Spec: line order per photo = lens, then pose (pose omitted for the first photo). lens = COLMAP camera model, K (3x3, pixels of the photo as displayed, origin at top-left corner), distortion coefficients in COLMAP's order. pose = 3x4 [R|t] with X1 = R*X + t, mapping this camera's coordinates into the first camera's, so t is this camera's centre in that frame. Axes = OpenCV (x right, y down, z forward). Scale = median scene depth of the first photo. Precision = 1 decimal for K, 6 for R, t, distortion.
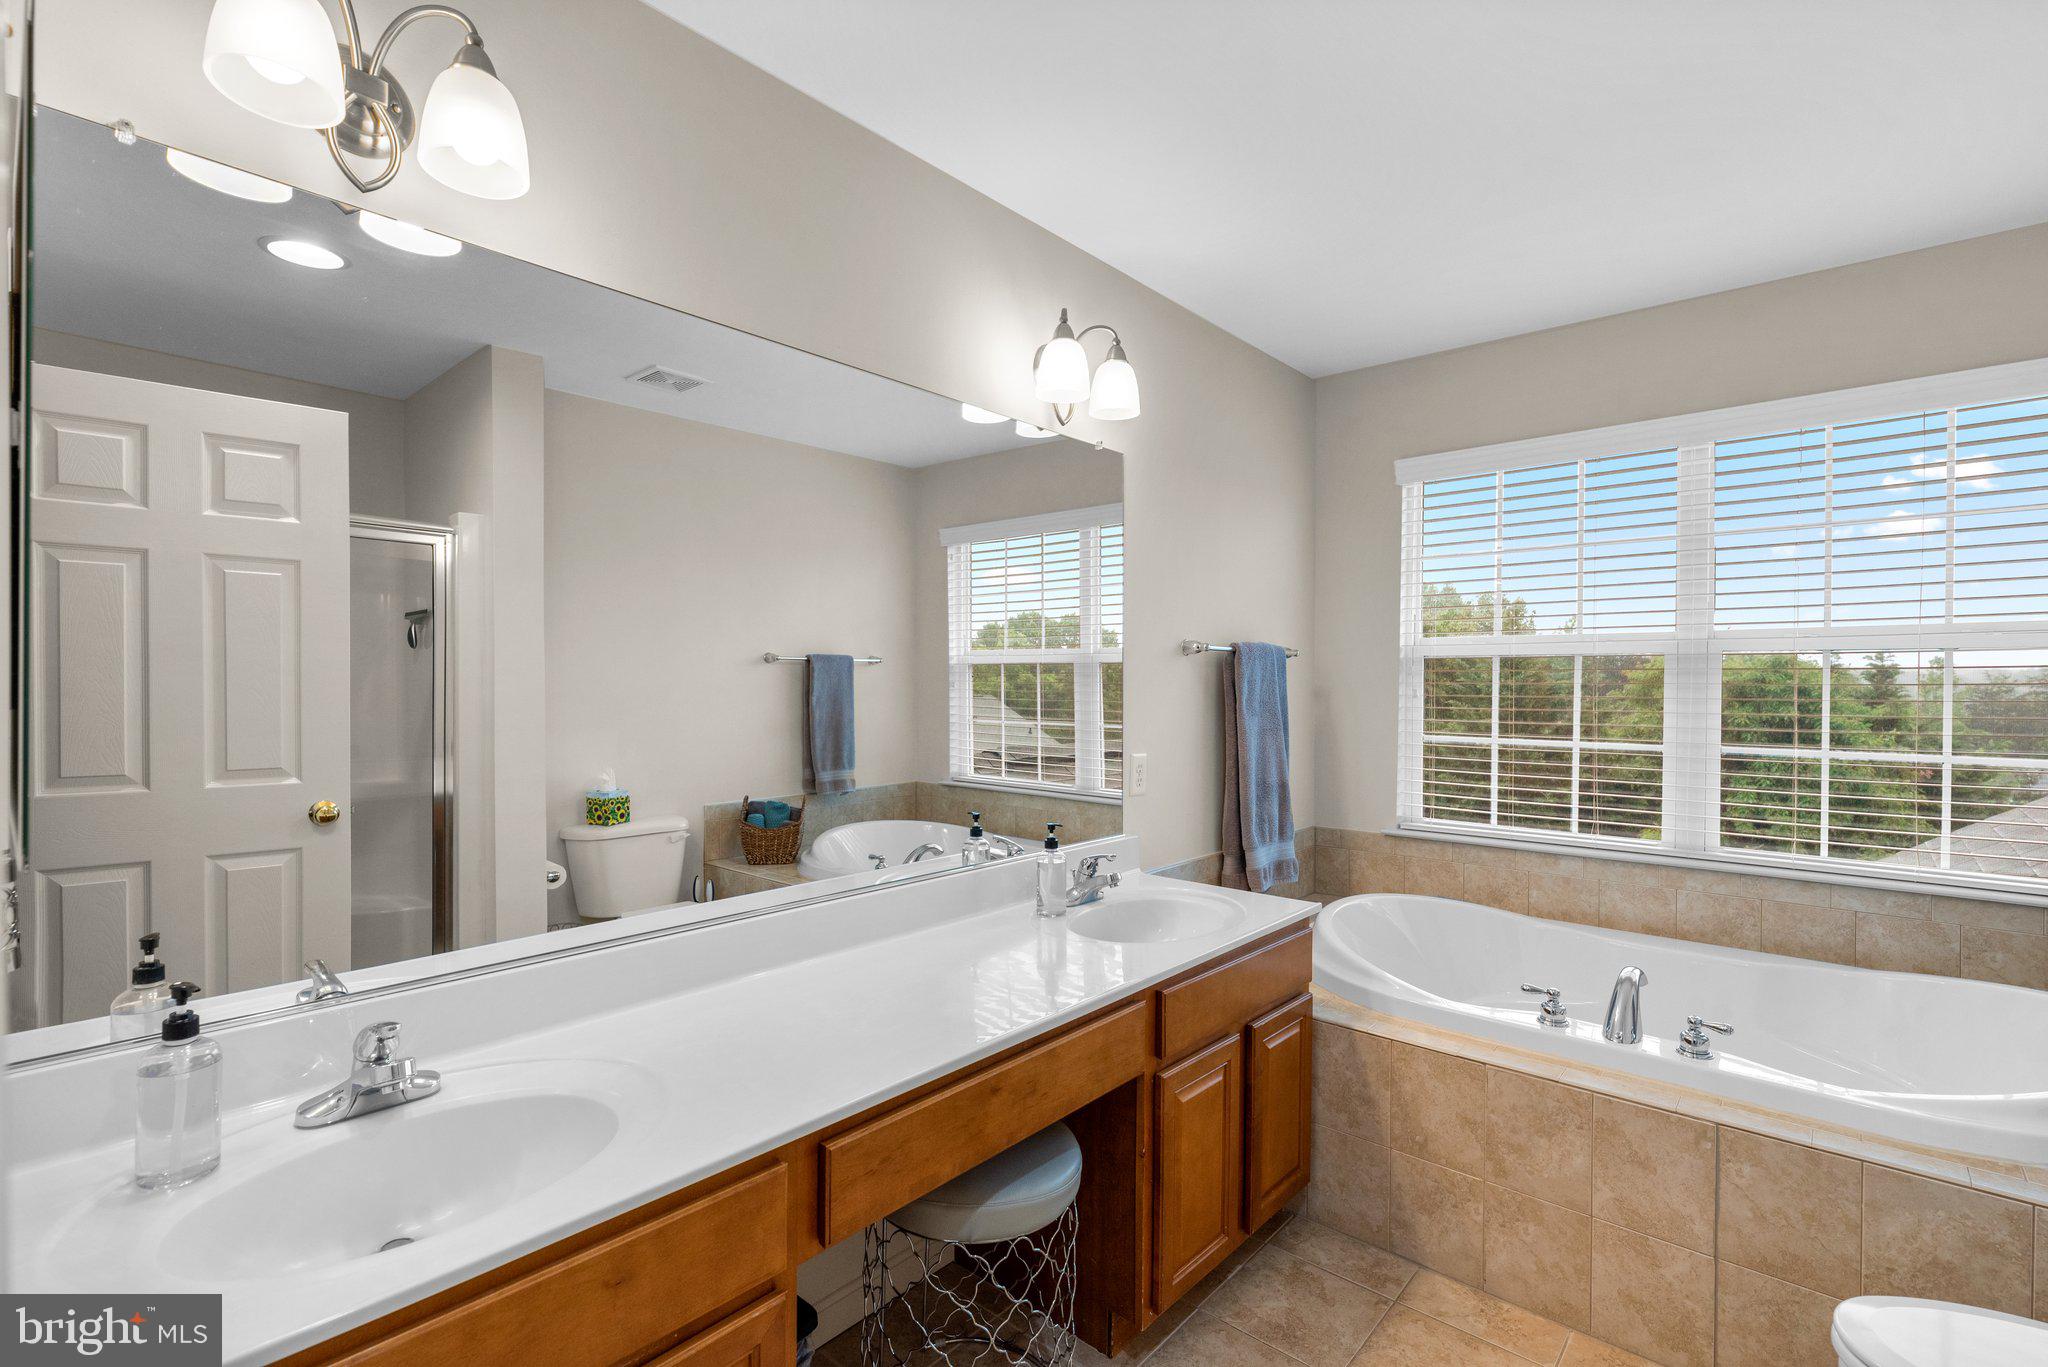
lens RADIAL K [[934.5, 0, 1028.0], [0, 934.5, 683.9], [0, 0, 1]] dist [-0.000275, 0.000997]
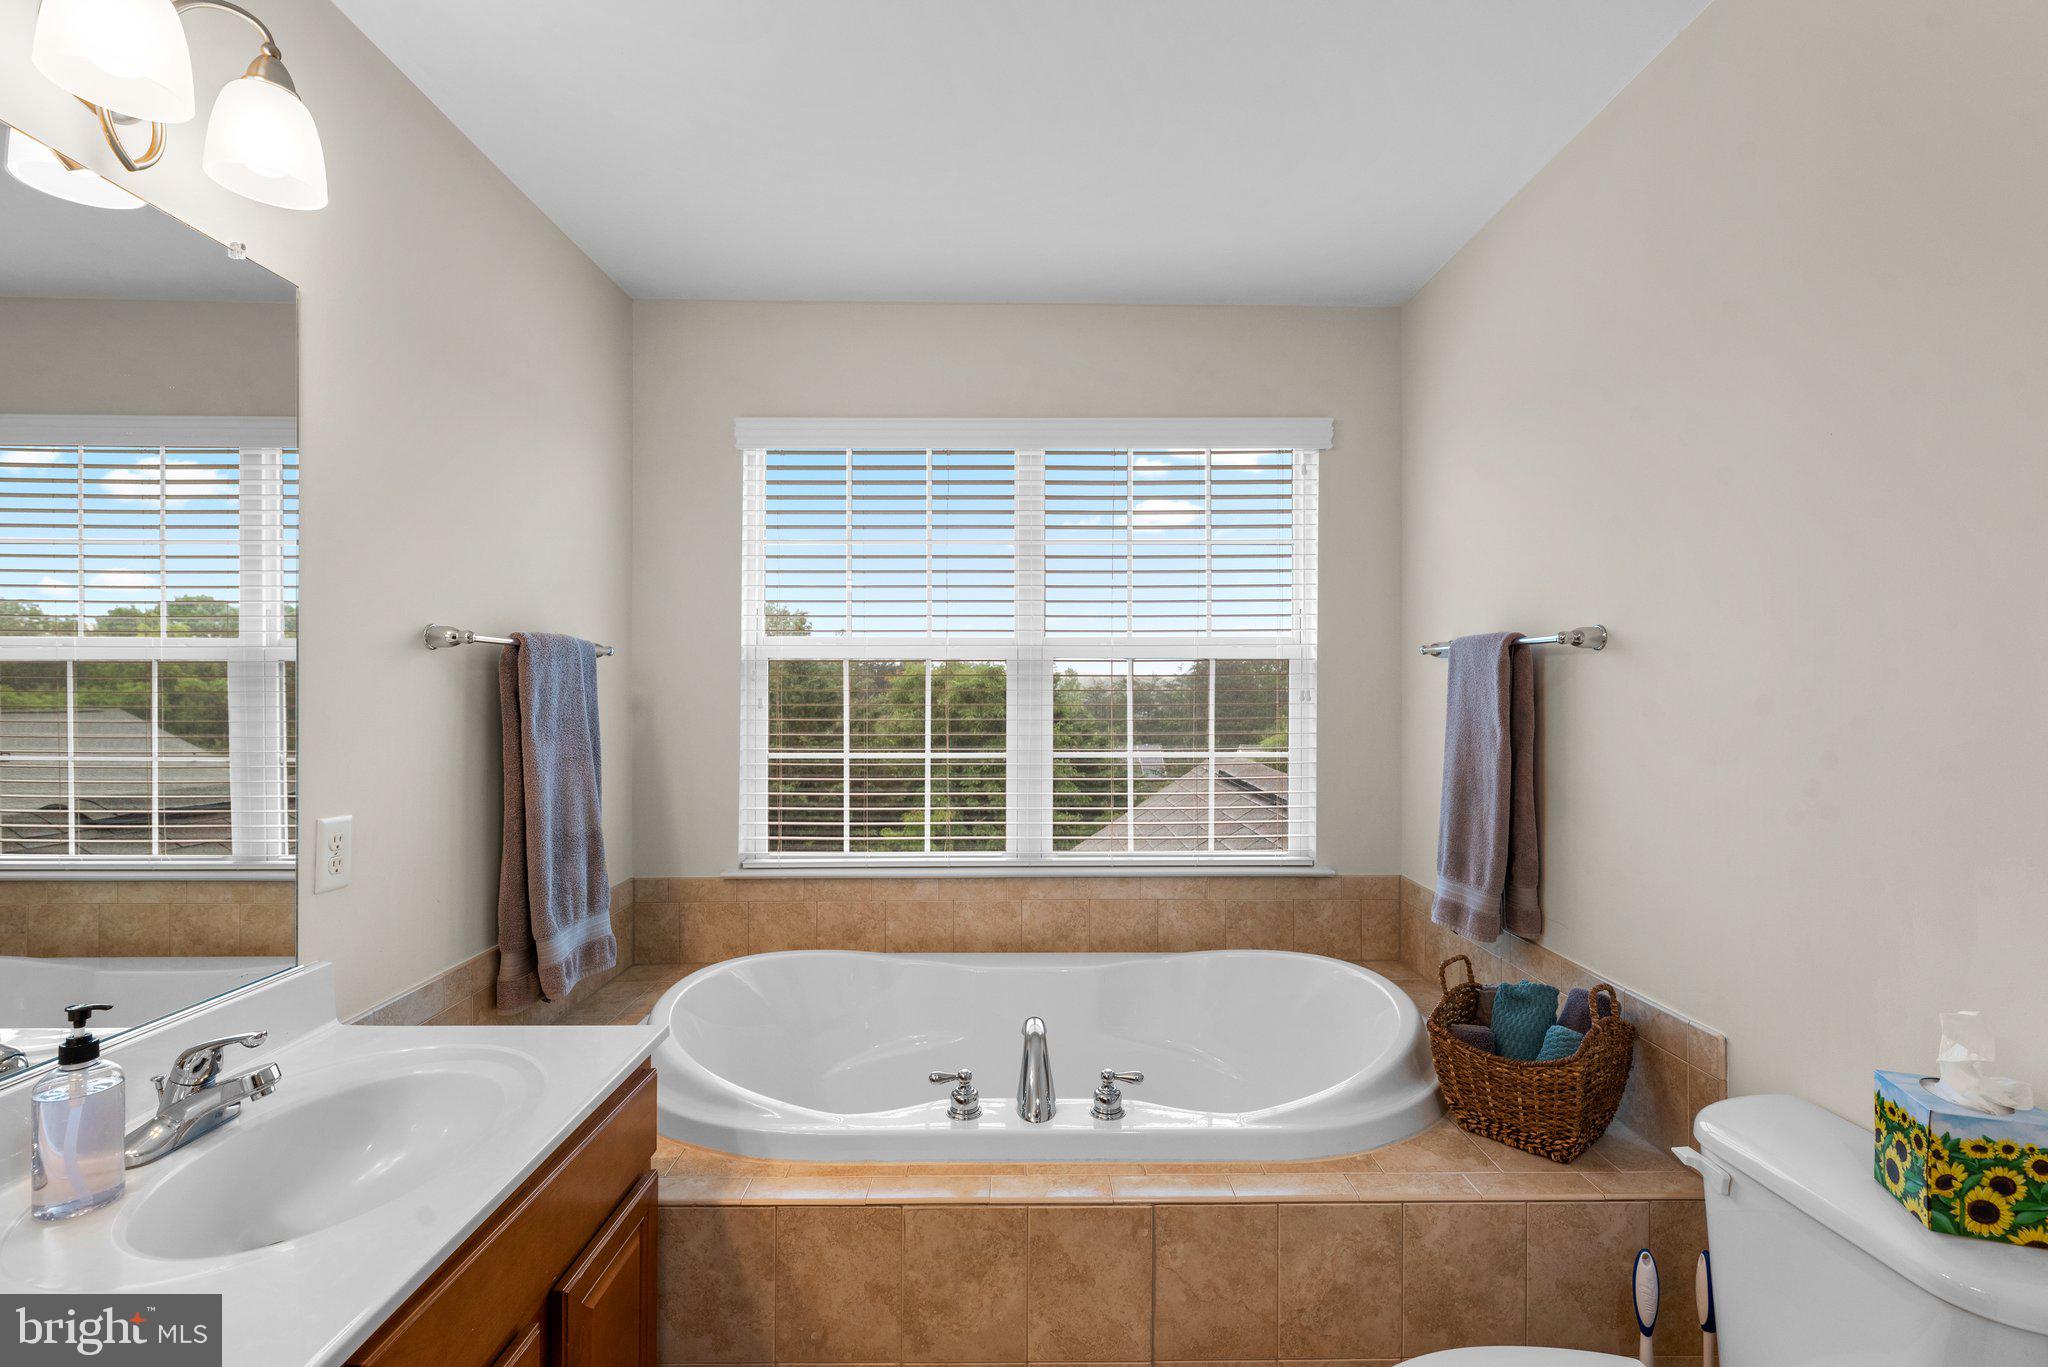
lens RADIAL K [[934.5, 0, 1034.3], [0, 934.5, 685.2], [0, 0, 1]] dist [-0.000275, 0.000997]
pose [[0.744457, -0.001593, 0.667668, 0.050819], [0.004692, 0.999985, -0.002845, -0.002647], [-0.667654, 0.005250, 0.744453, 0.262048]]
